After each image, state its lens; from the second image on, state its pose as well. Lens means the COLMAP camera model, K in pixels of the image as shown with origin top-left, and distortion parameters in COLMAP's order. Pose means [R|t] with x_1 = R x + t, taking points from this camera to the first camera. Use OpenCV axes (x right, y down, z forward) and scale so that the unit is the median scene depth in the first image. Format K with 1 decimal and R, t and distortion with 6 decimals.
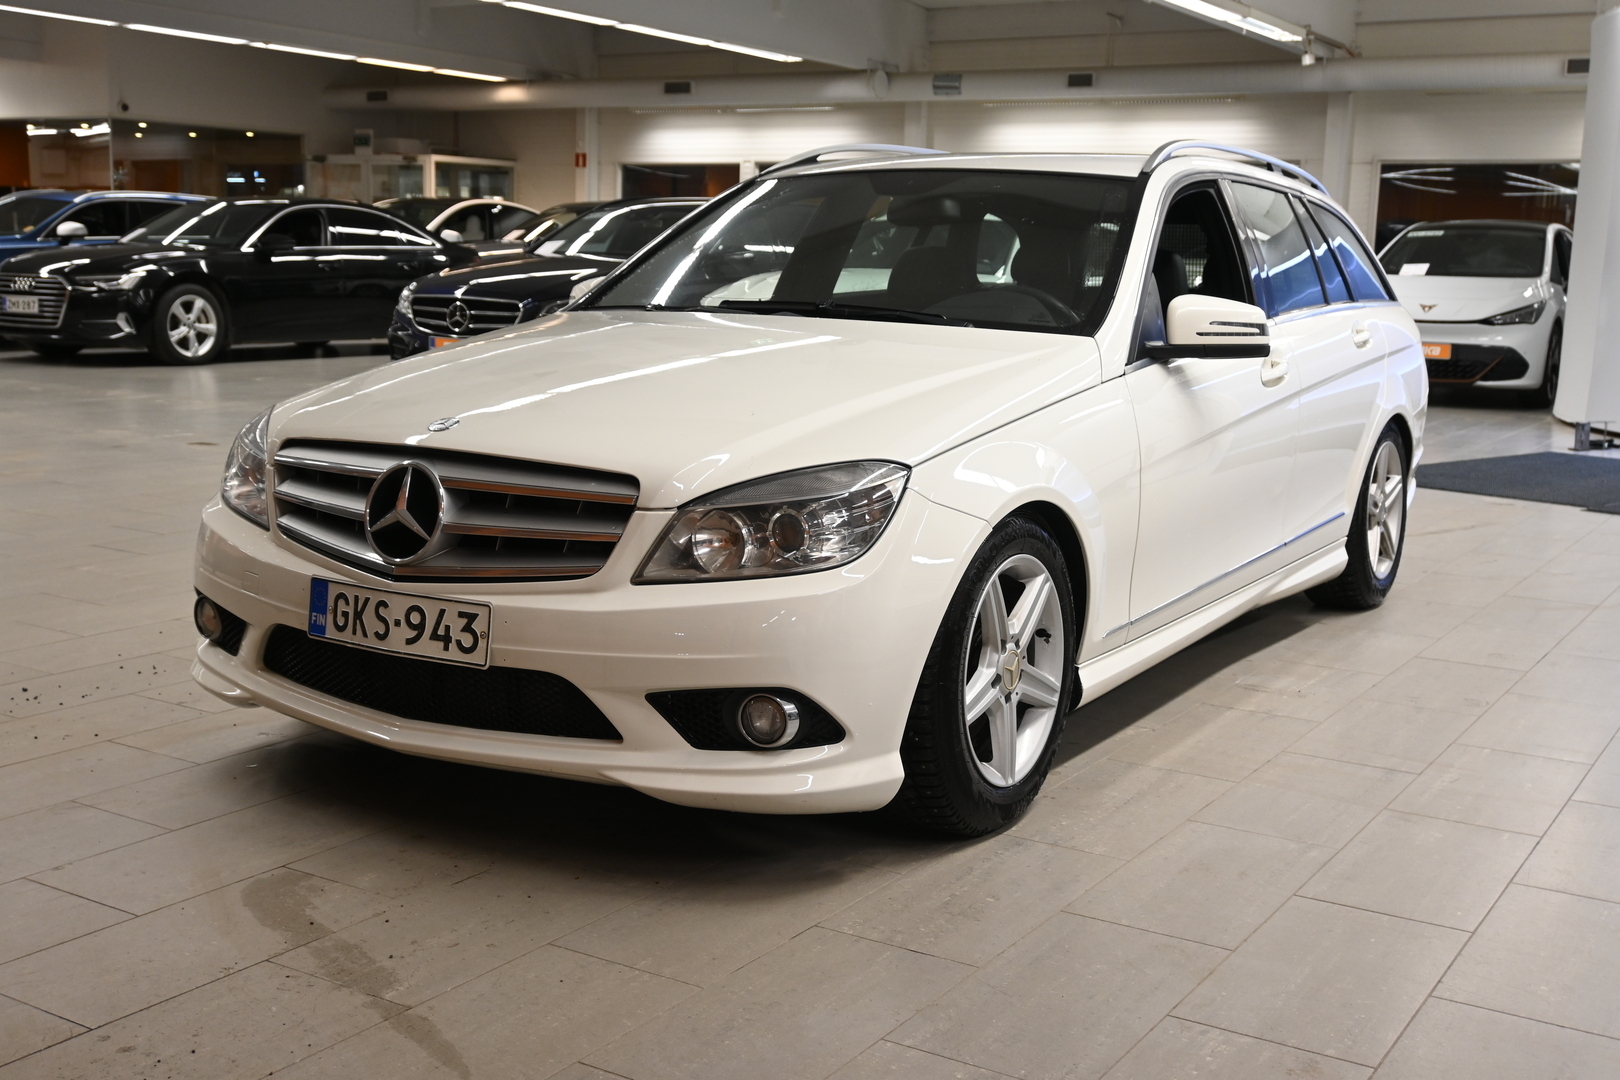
lens RADIAL K [[1800.8, 0, 810.0], [0, 1800.8, 540.0], [0, 0, 1]] dist [0.014167, 0.008769]
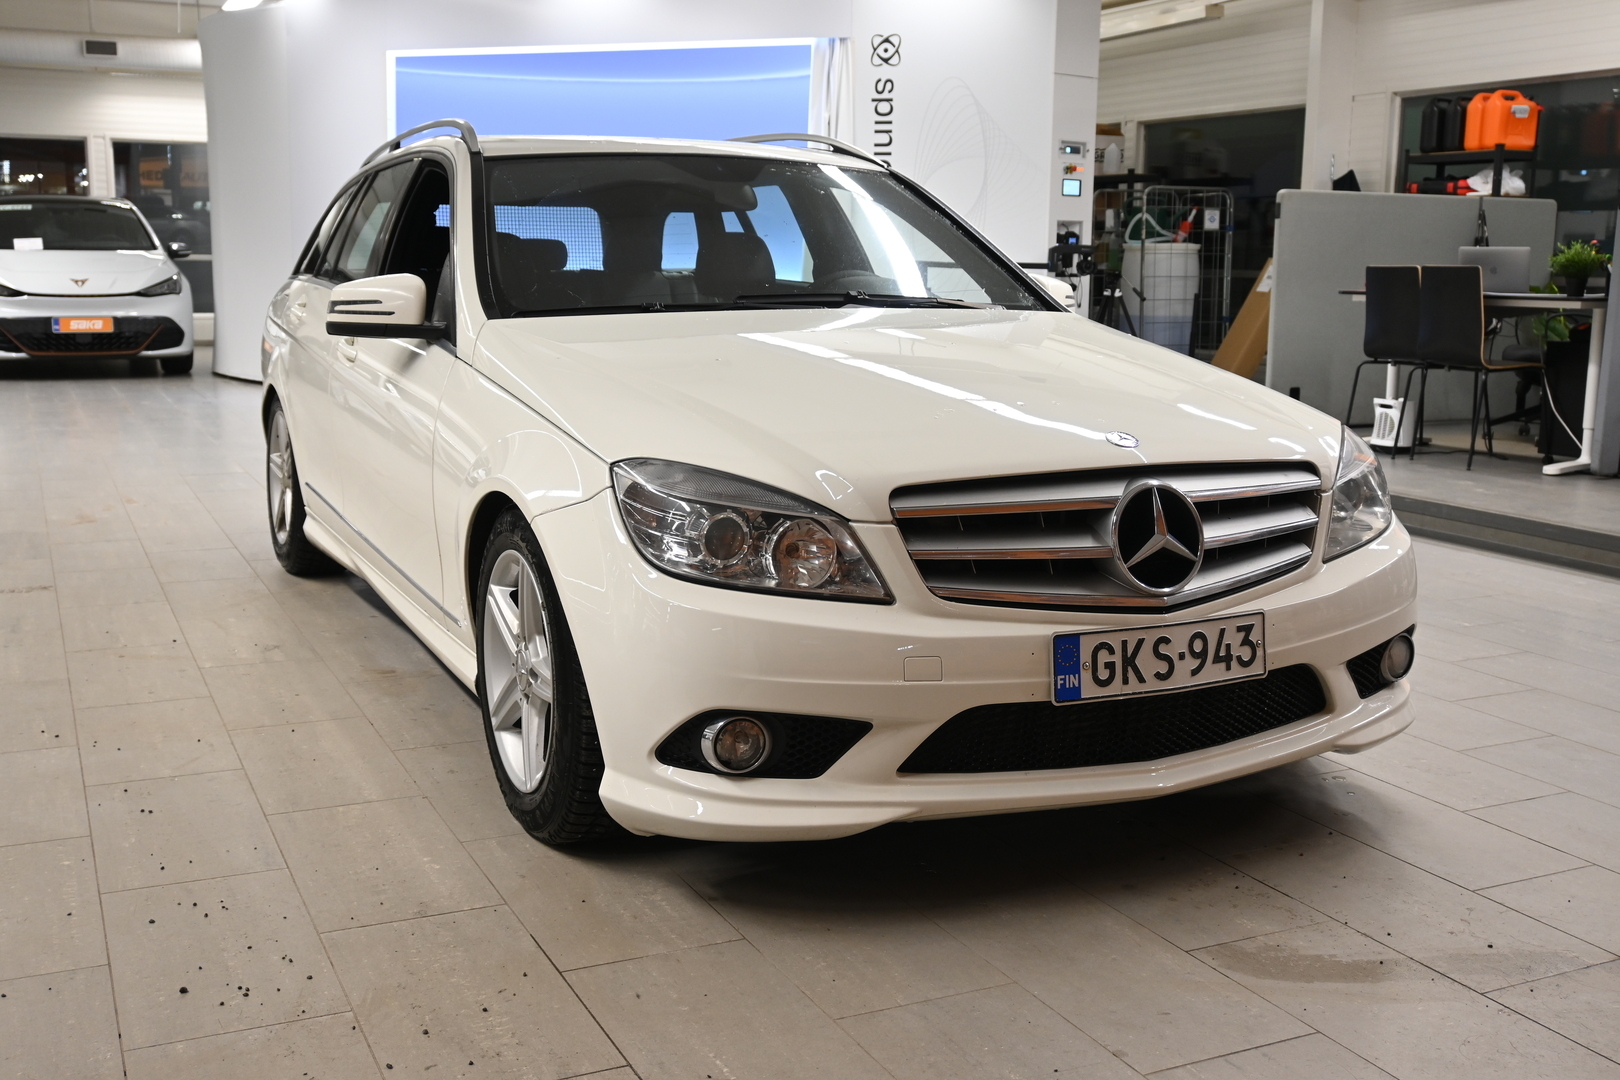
lens RADIAL K [[1668.3, 0, 810.0], [0, 1668.3, 540.0], [0, 0, 1]] dist [-0.004108, 0.002839]
pose [[0.525380, -0.162139, 0.835277, -1.021926], [0.135492, 0.985092, 0.105997, -0.127446], [-0.840011, 0.057485, 0.539516, 0.689710]]
